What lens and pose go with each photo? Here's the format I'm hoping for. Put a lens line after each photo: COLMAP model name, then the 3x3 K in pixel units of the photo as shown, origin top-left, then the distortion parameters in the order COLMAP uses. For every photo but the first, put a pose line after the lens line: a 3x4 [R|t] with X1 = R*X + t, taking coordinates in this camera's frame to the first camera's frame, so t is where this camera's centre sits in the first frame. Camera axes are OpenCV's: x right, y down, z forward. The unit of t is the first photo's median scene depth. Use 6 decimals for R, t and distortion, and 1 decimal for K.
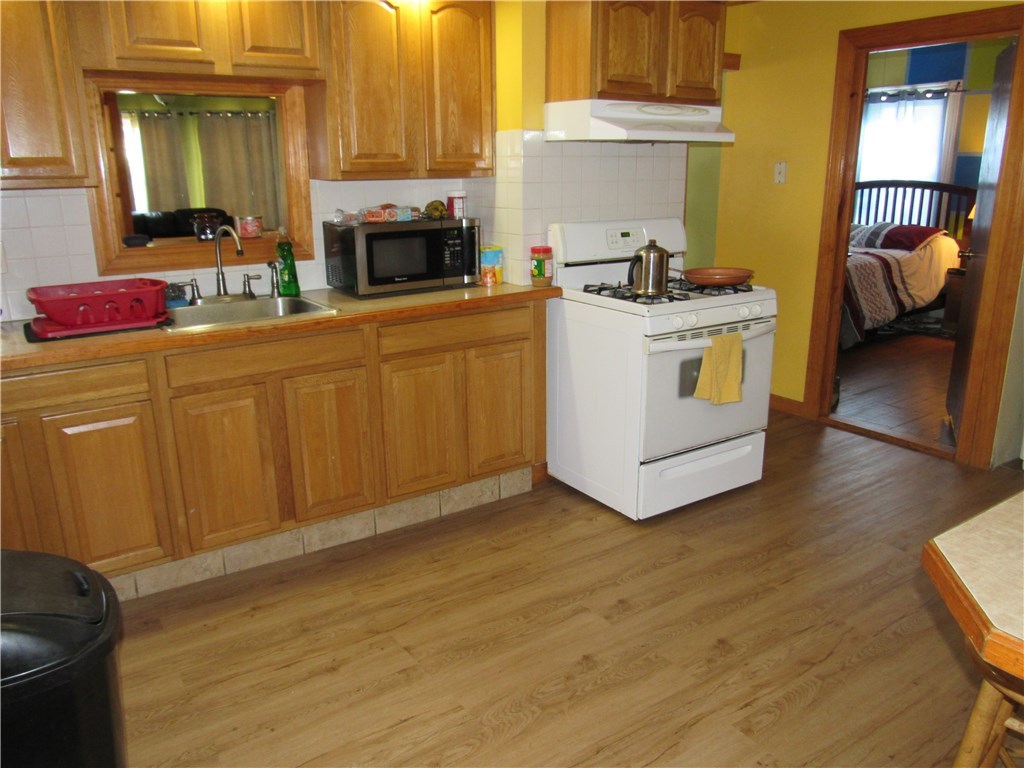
lens RADIAL K [[774.9, 0, 516.9], [0, 774.9, 382.7], [0, 0, 1]] dist [-0.050727, 0.019756]
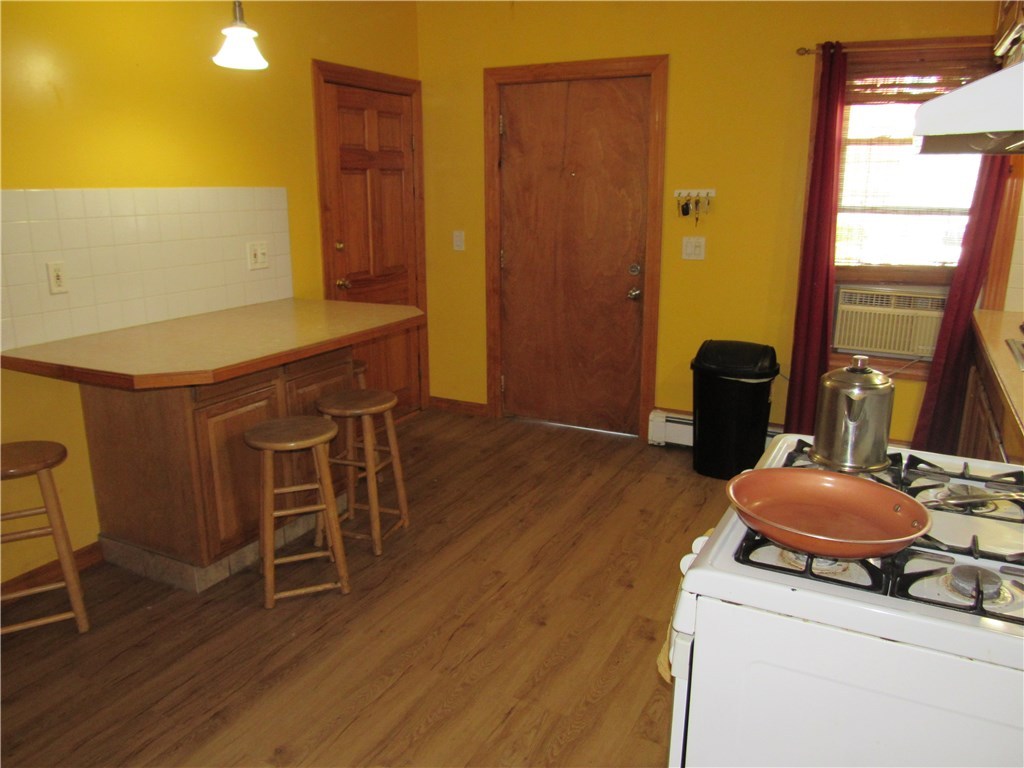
lens RADIAL K [[774.9, 0, 516.9], [0, 774.9, 382.7], [0, 0, 1]] dist [-0.050727, 0.019756]
pose [[-0.876544, 0.124711, -0.464884, 0.601106], [-0.126589, 0.872116, 0.472641, -0.379374], [0.464376, 0.473140, -0.748661, 1.284814]]
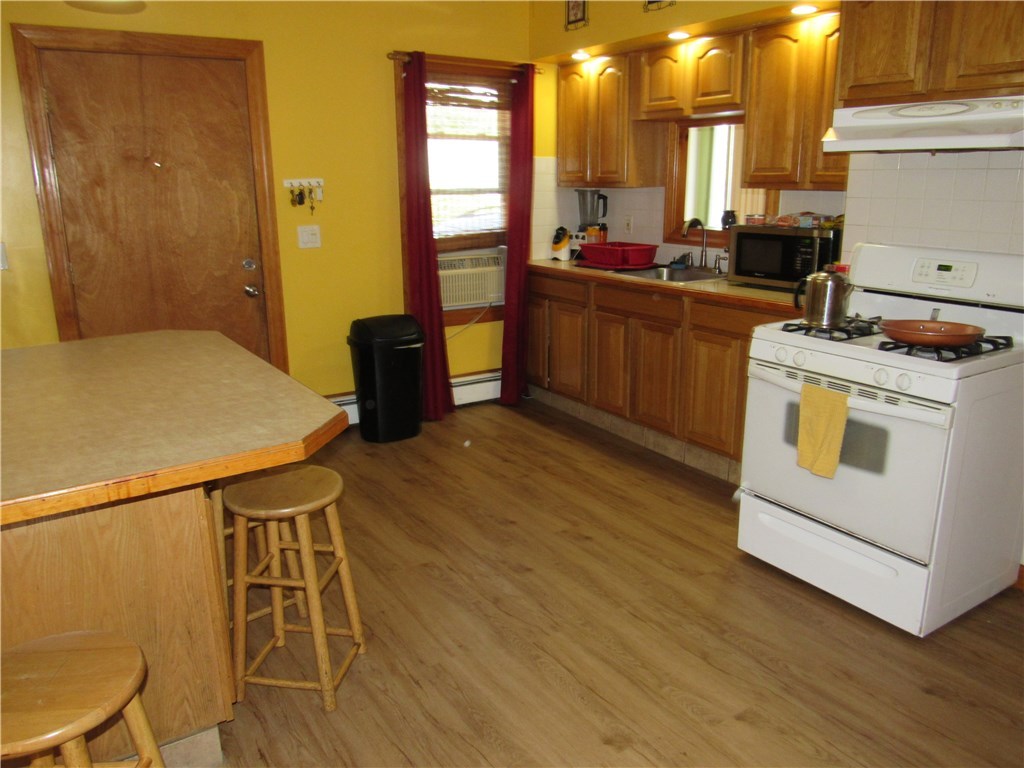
lens RADIAL K [[774.9, 0, 516.9], [0, 774.9, 382.7], [0, 0, 1]] dist [-0.050727, 0.019756]
pose [[-0.011746, 0.263901, -0.964478, 1.067236], [-0.262697, 0.929849, 0.257625, -0.194319], [0.964807, 0.256391, 0.058404, 0.648556]]
